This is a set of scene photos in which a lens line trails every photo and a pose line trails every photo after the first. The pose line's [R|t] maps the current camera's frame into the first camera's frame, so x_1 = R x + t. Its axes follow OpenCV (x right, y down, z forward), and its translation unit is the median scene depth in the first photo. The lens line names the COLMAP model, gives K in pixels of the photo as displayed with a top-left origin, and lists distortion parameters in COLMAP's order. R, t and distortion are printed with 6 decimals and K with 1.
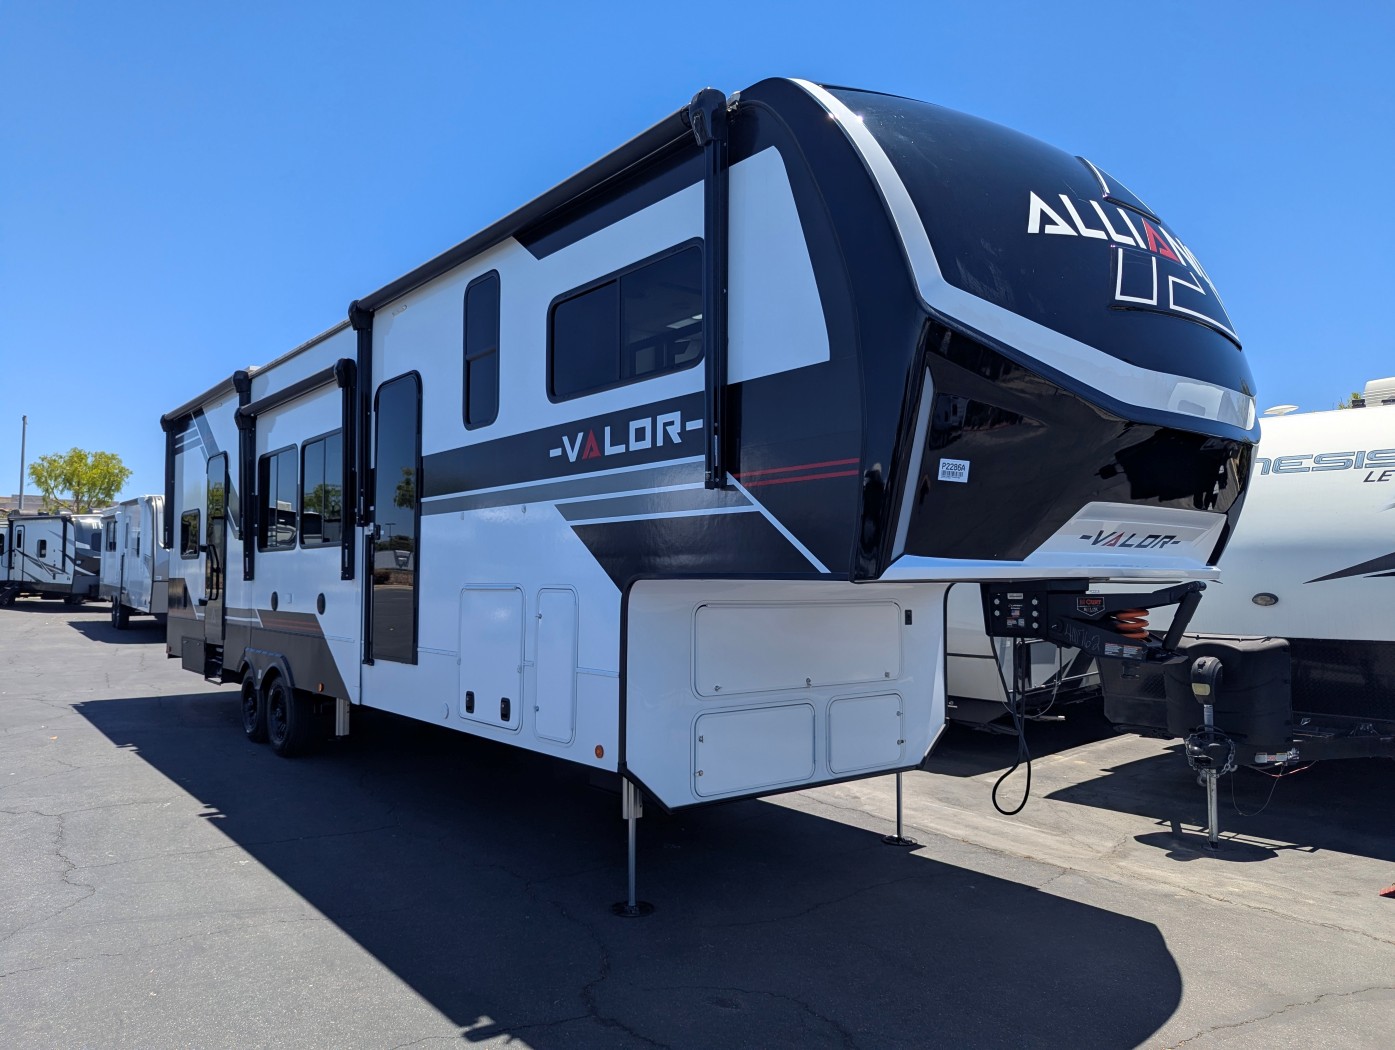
lens RADIAL K [[983.1, 0, 697.5], [0, 983.1, 525.0], [0, 0, 1]] dist [0.013788, -0.003293]
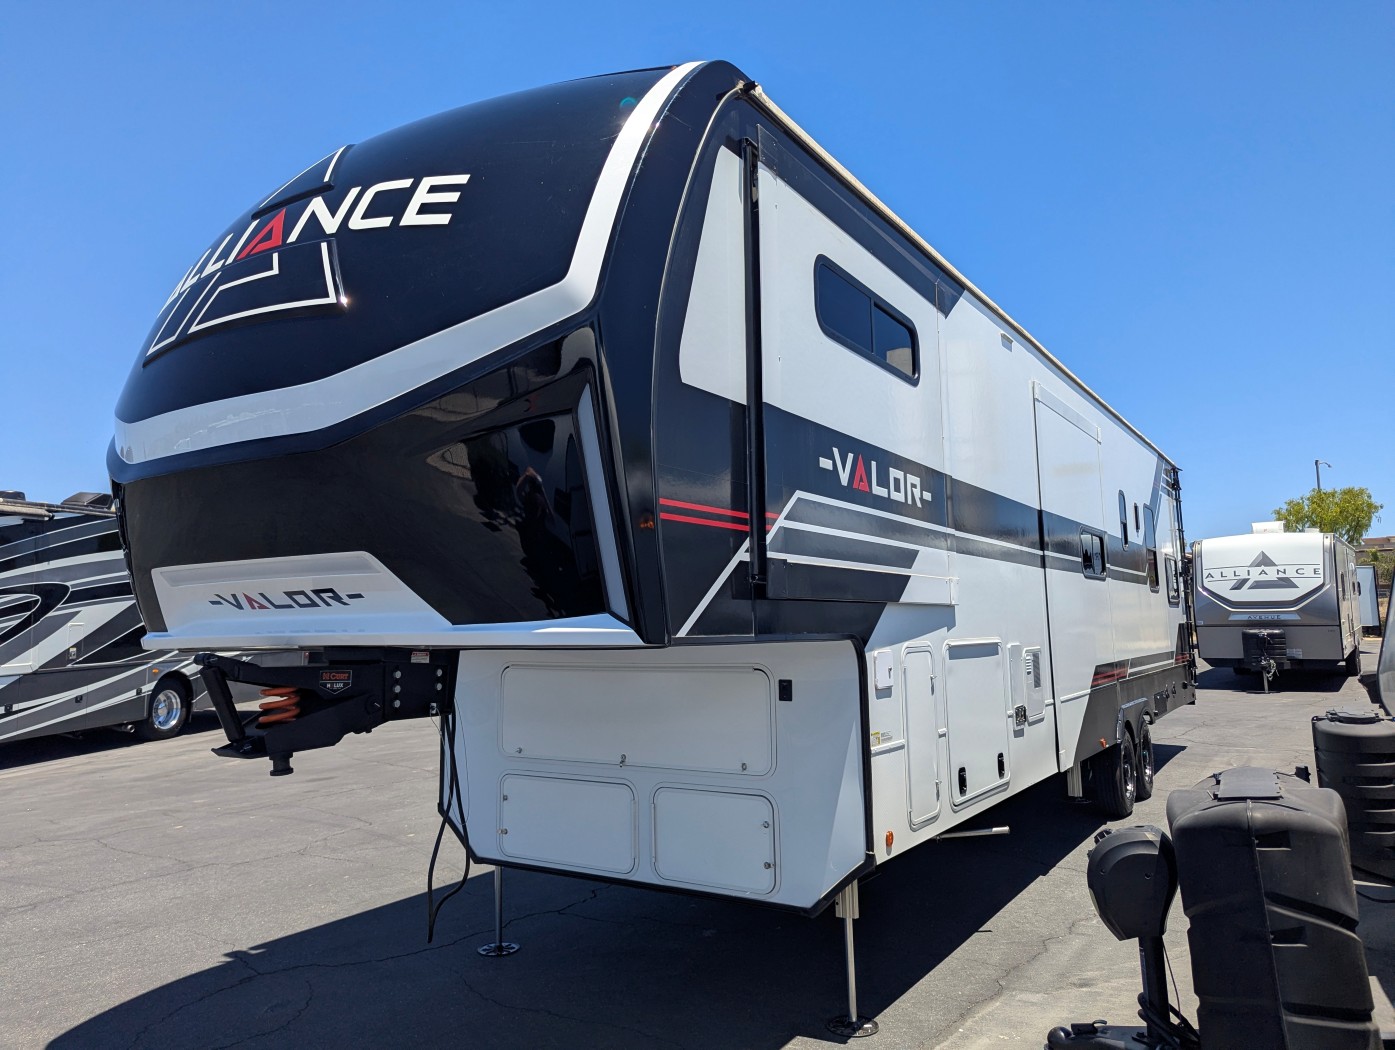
lens RADIAL K [[980.7, 0, 687.7], [0, 980.7, 531.2], [0, 0, 1]] dist [0.042320, -0.044891]
pose [[0.310336, -0.103016, -0.945029, 0.947858], [0.070850, 0.993853, -0.085071, 0.037318], [0.947983, -0.040555, 0.315727, 0.774086]]
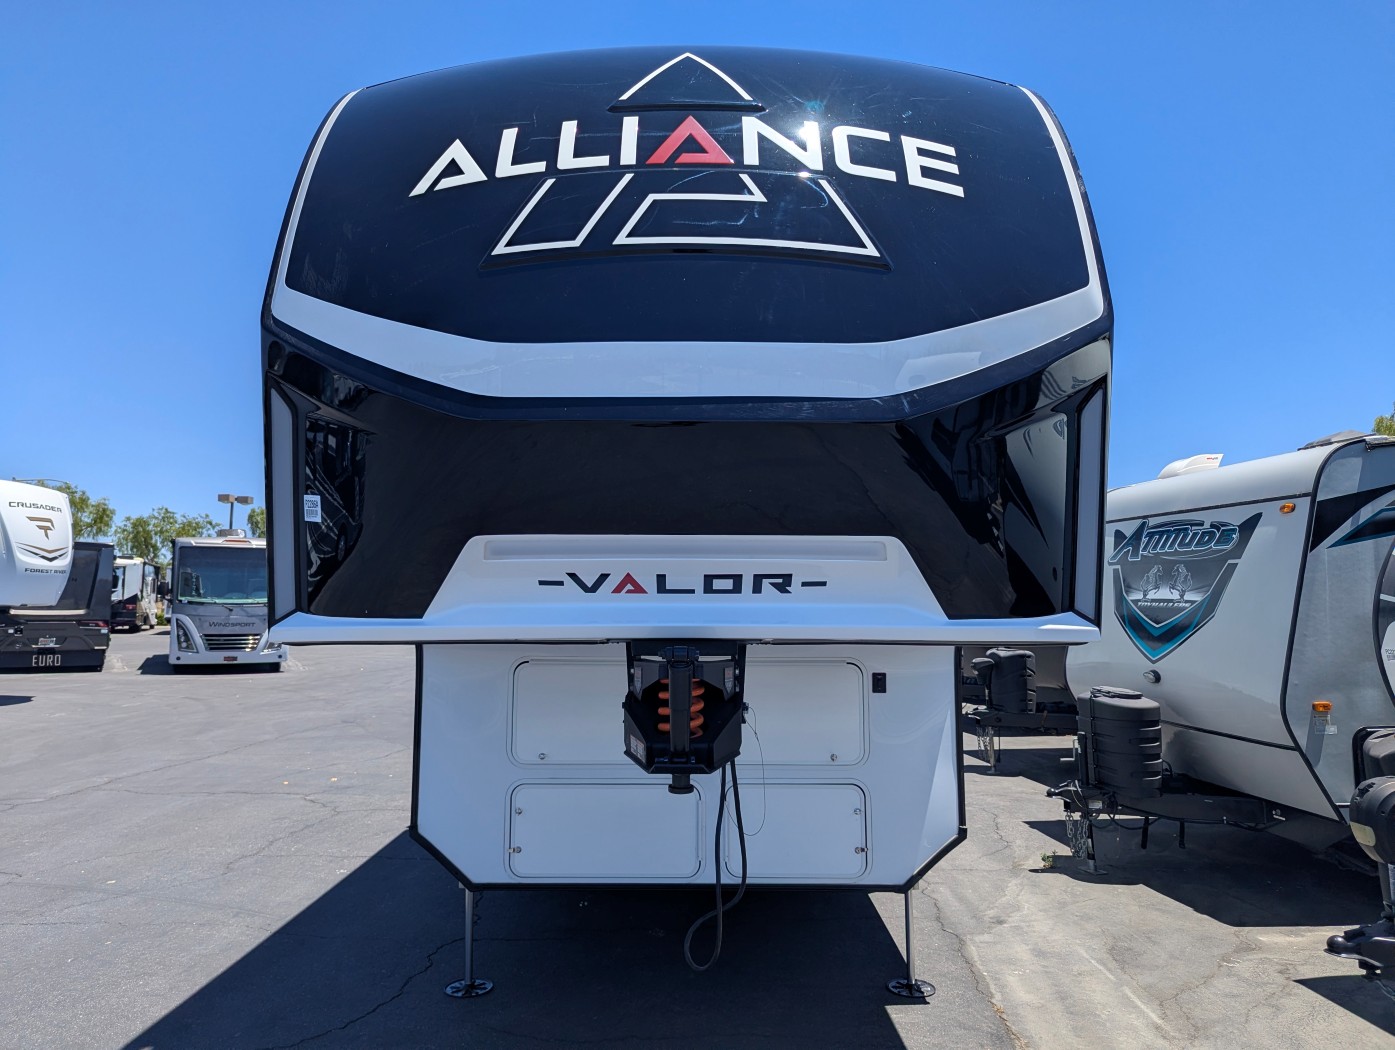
lens RADIAL K [[980.7, 0, 687.7], [0, 980.7, 531.2], [0, 0, 1]] dist [0.042320, -0.044891]
pose [[0.775937, -0.054846, -0.628422, 0.625839], [0.035671, 0.998434, -0.043094, 0.005869], [0.629801, 0.011022, 0.776678, 0.354231]]
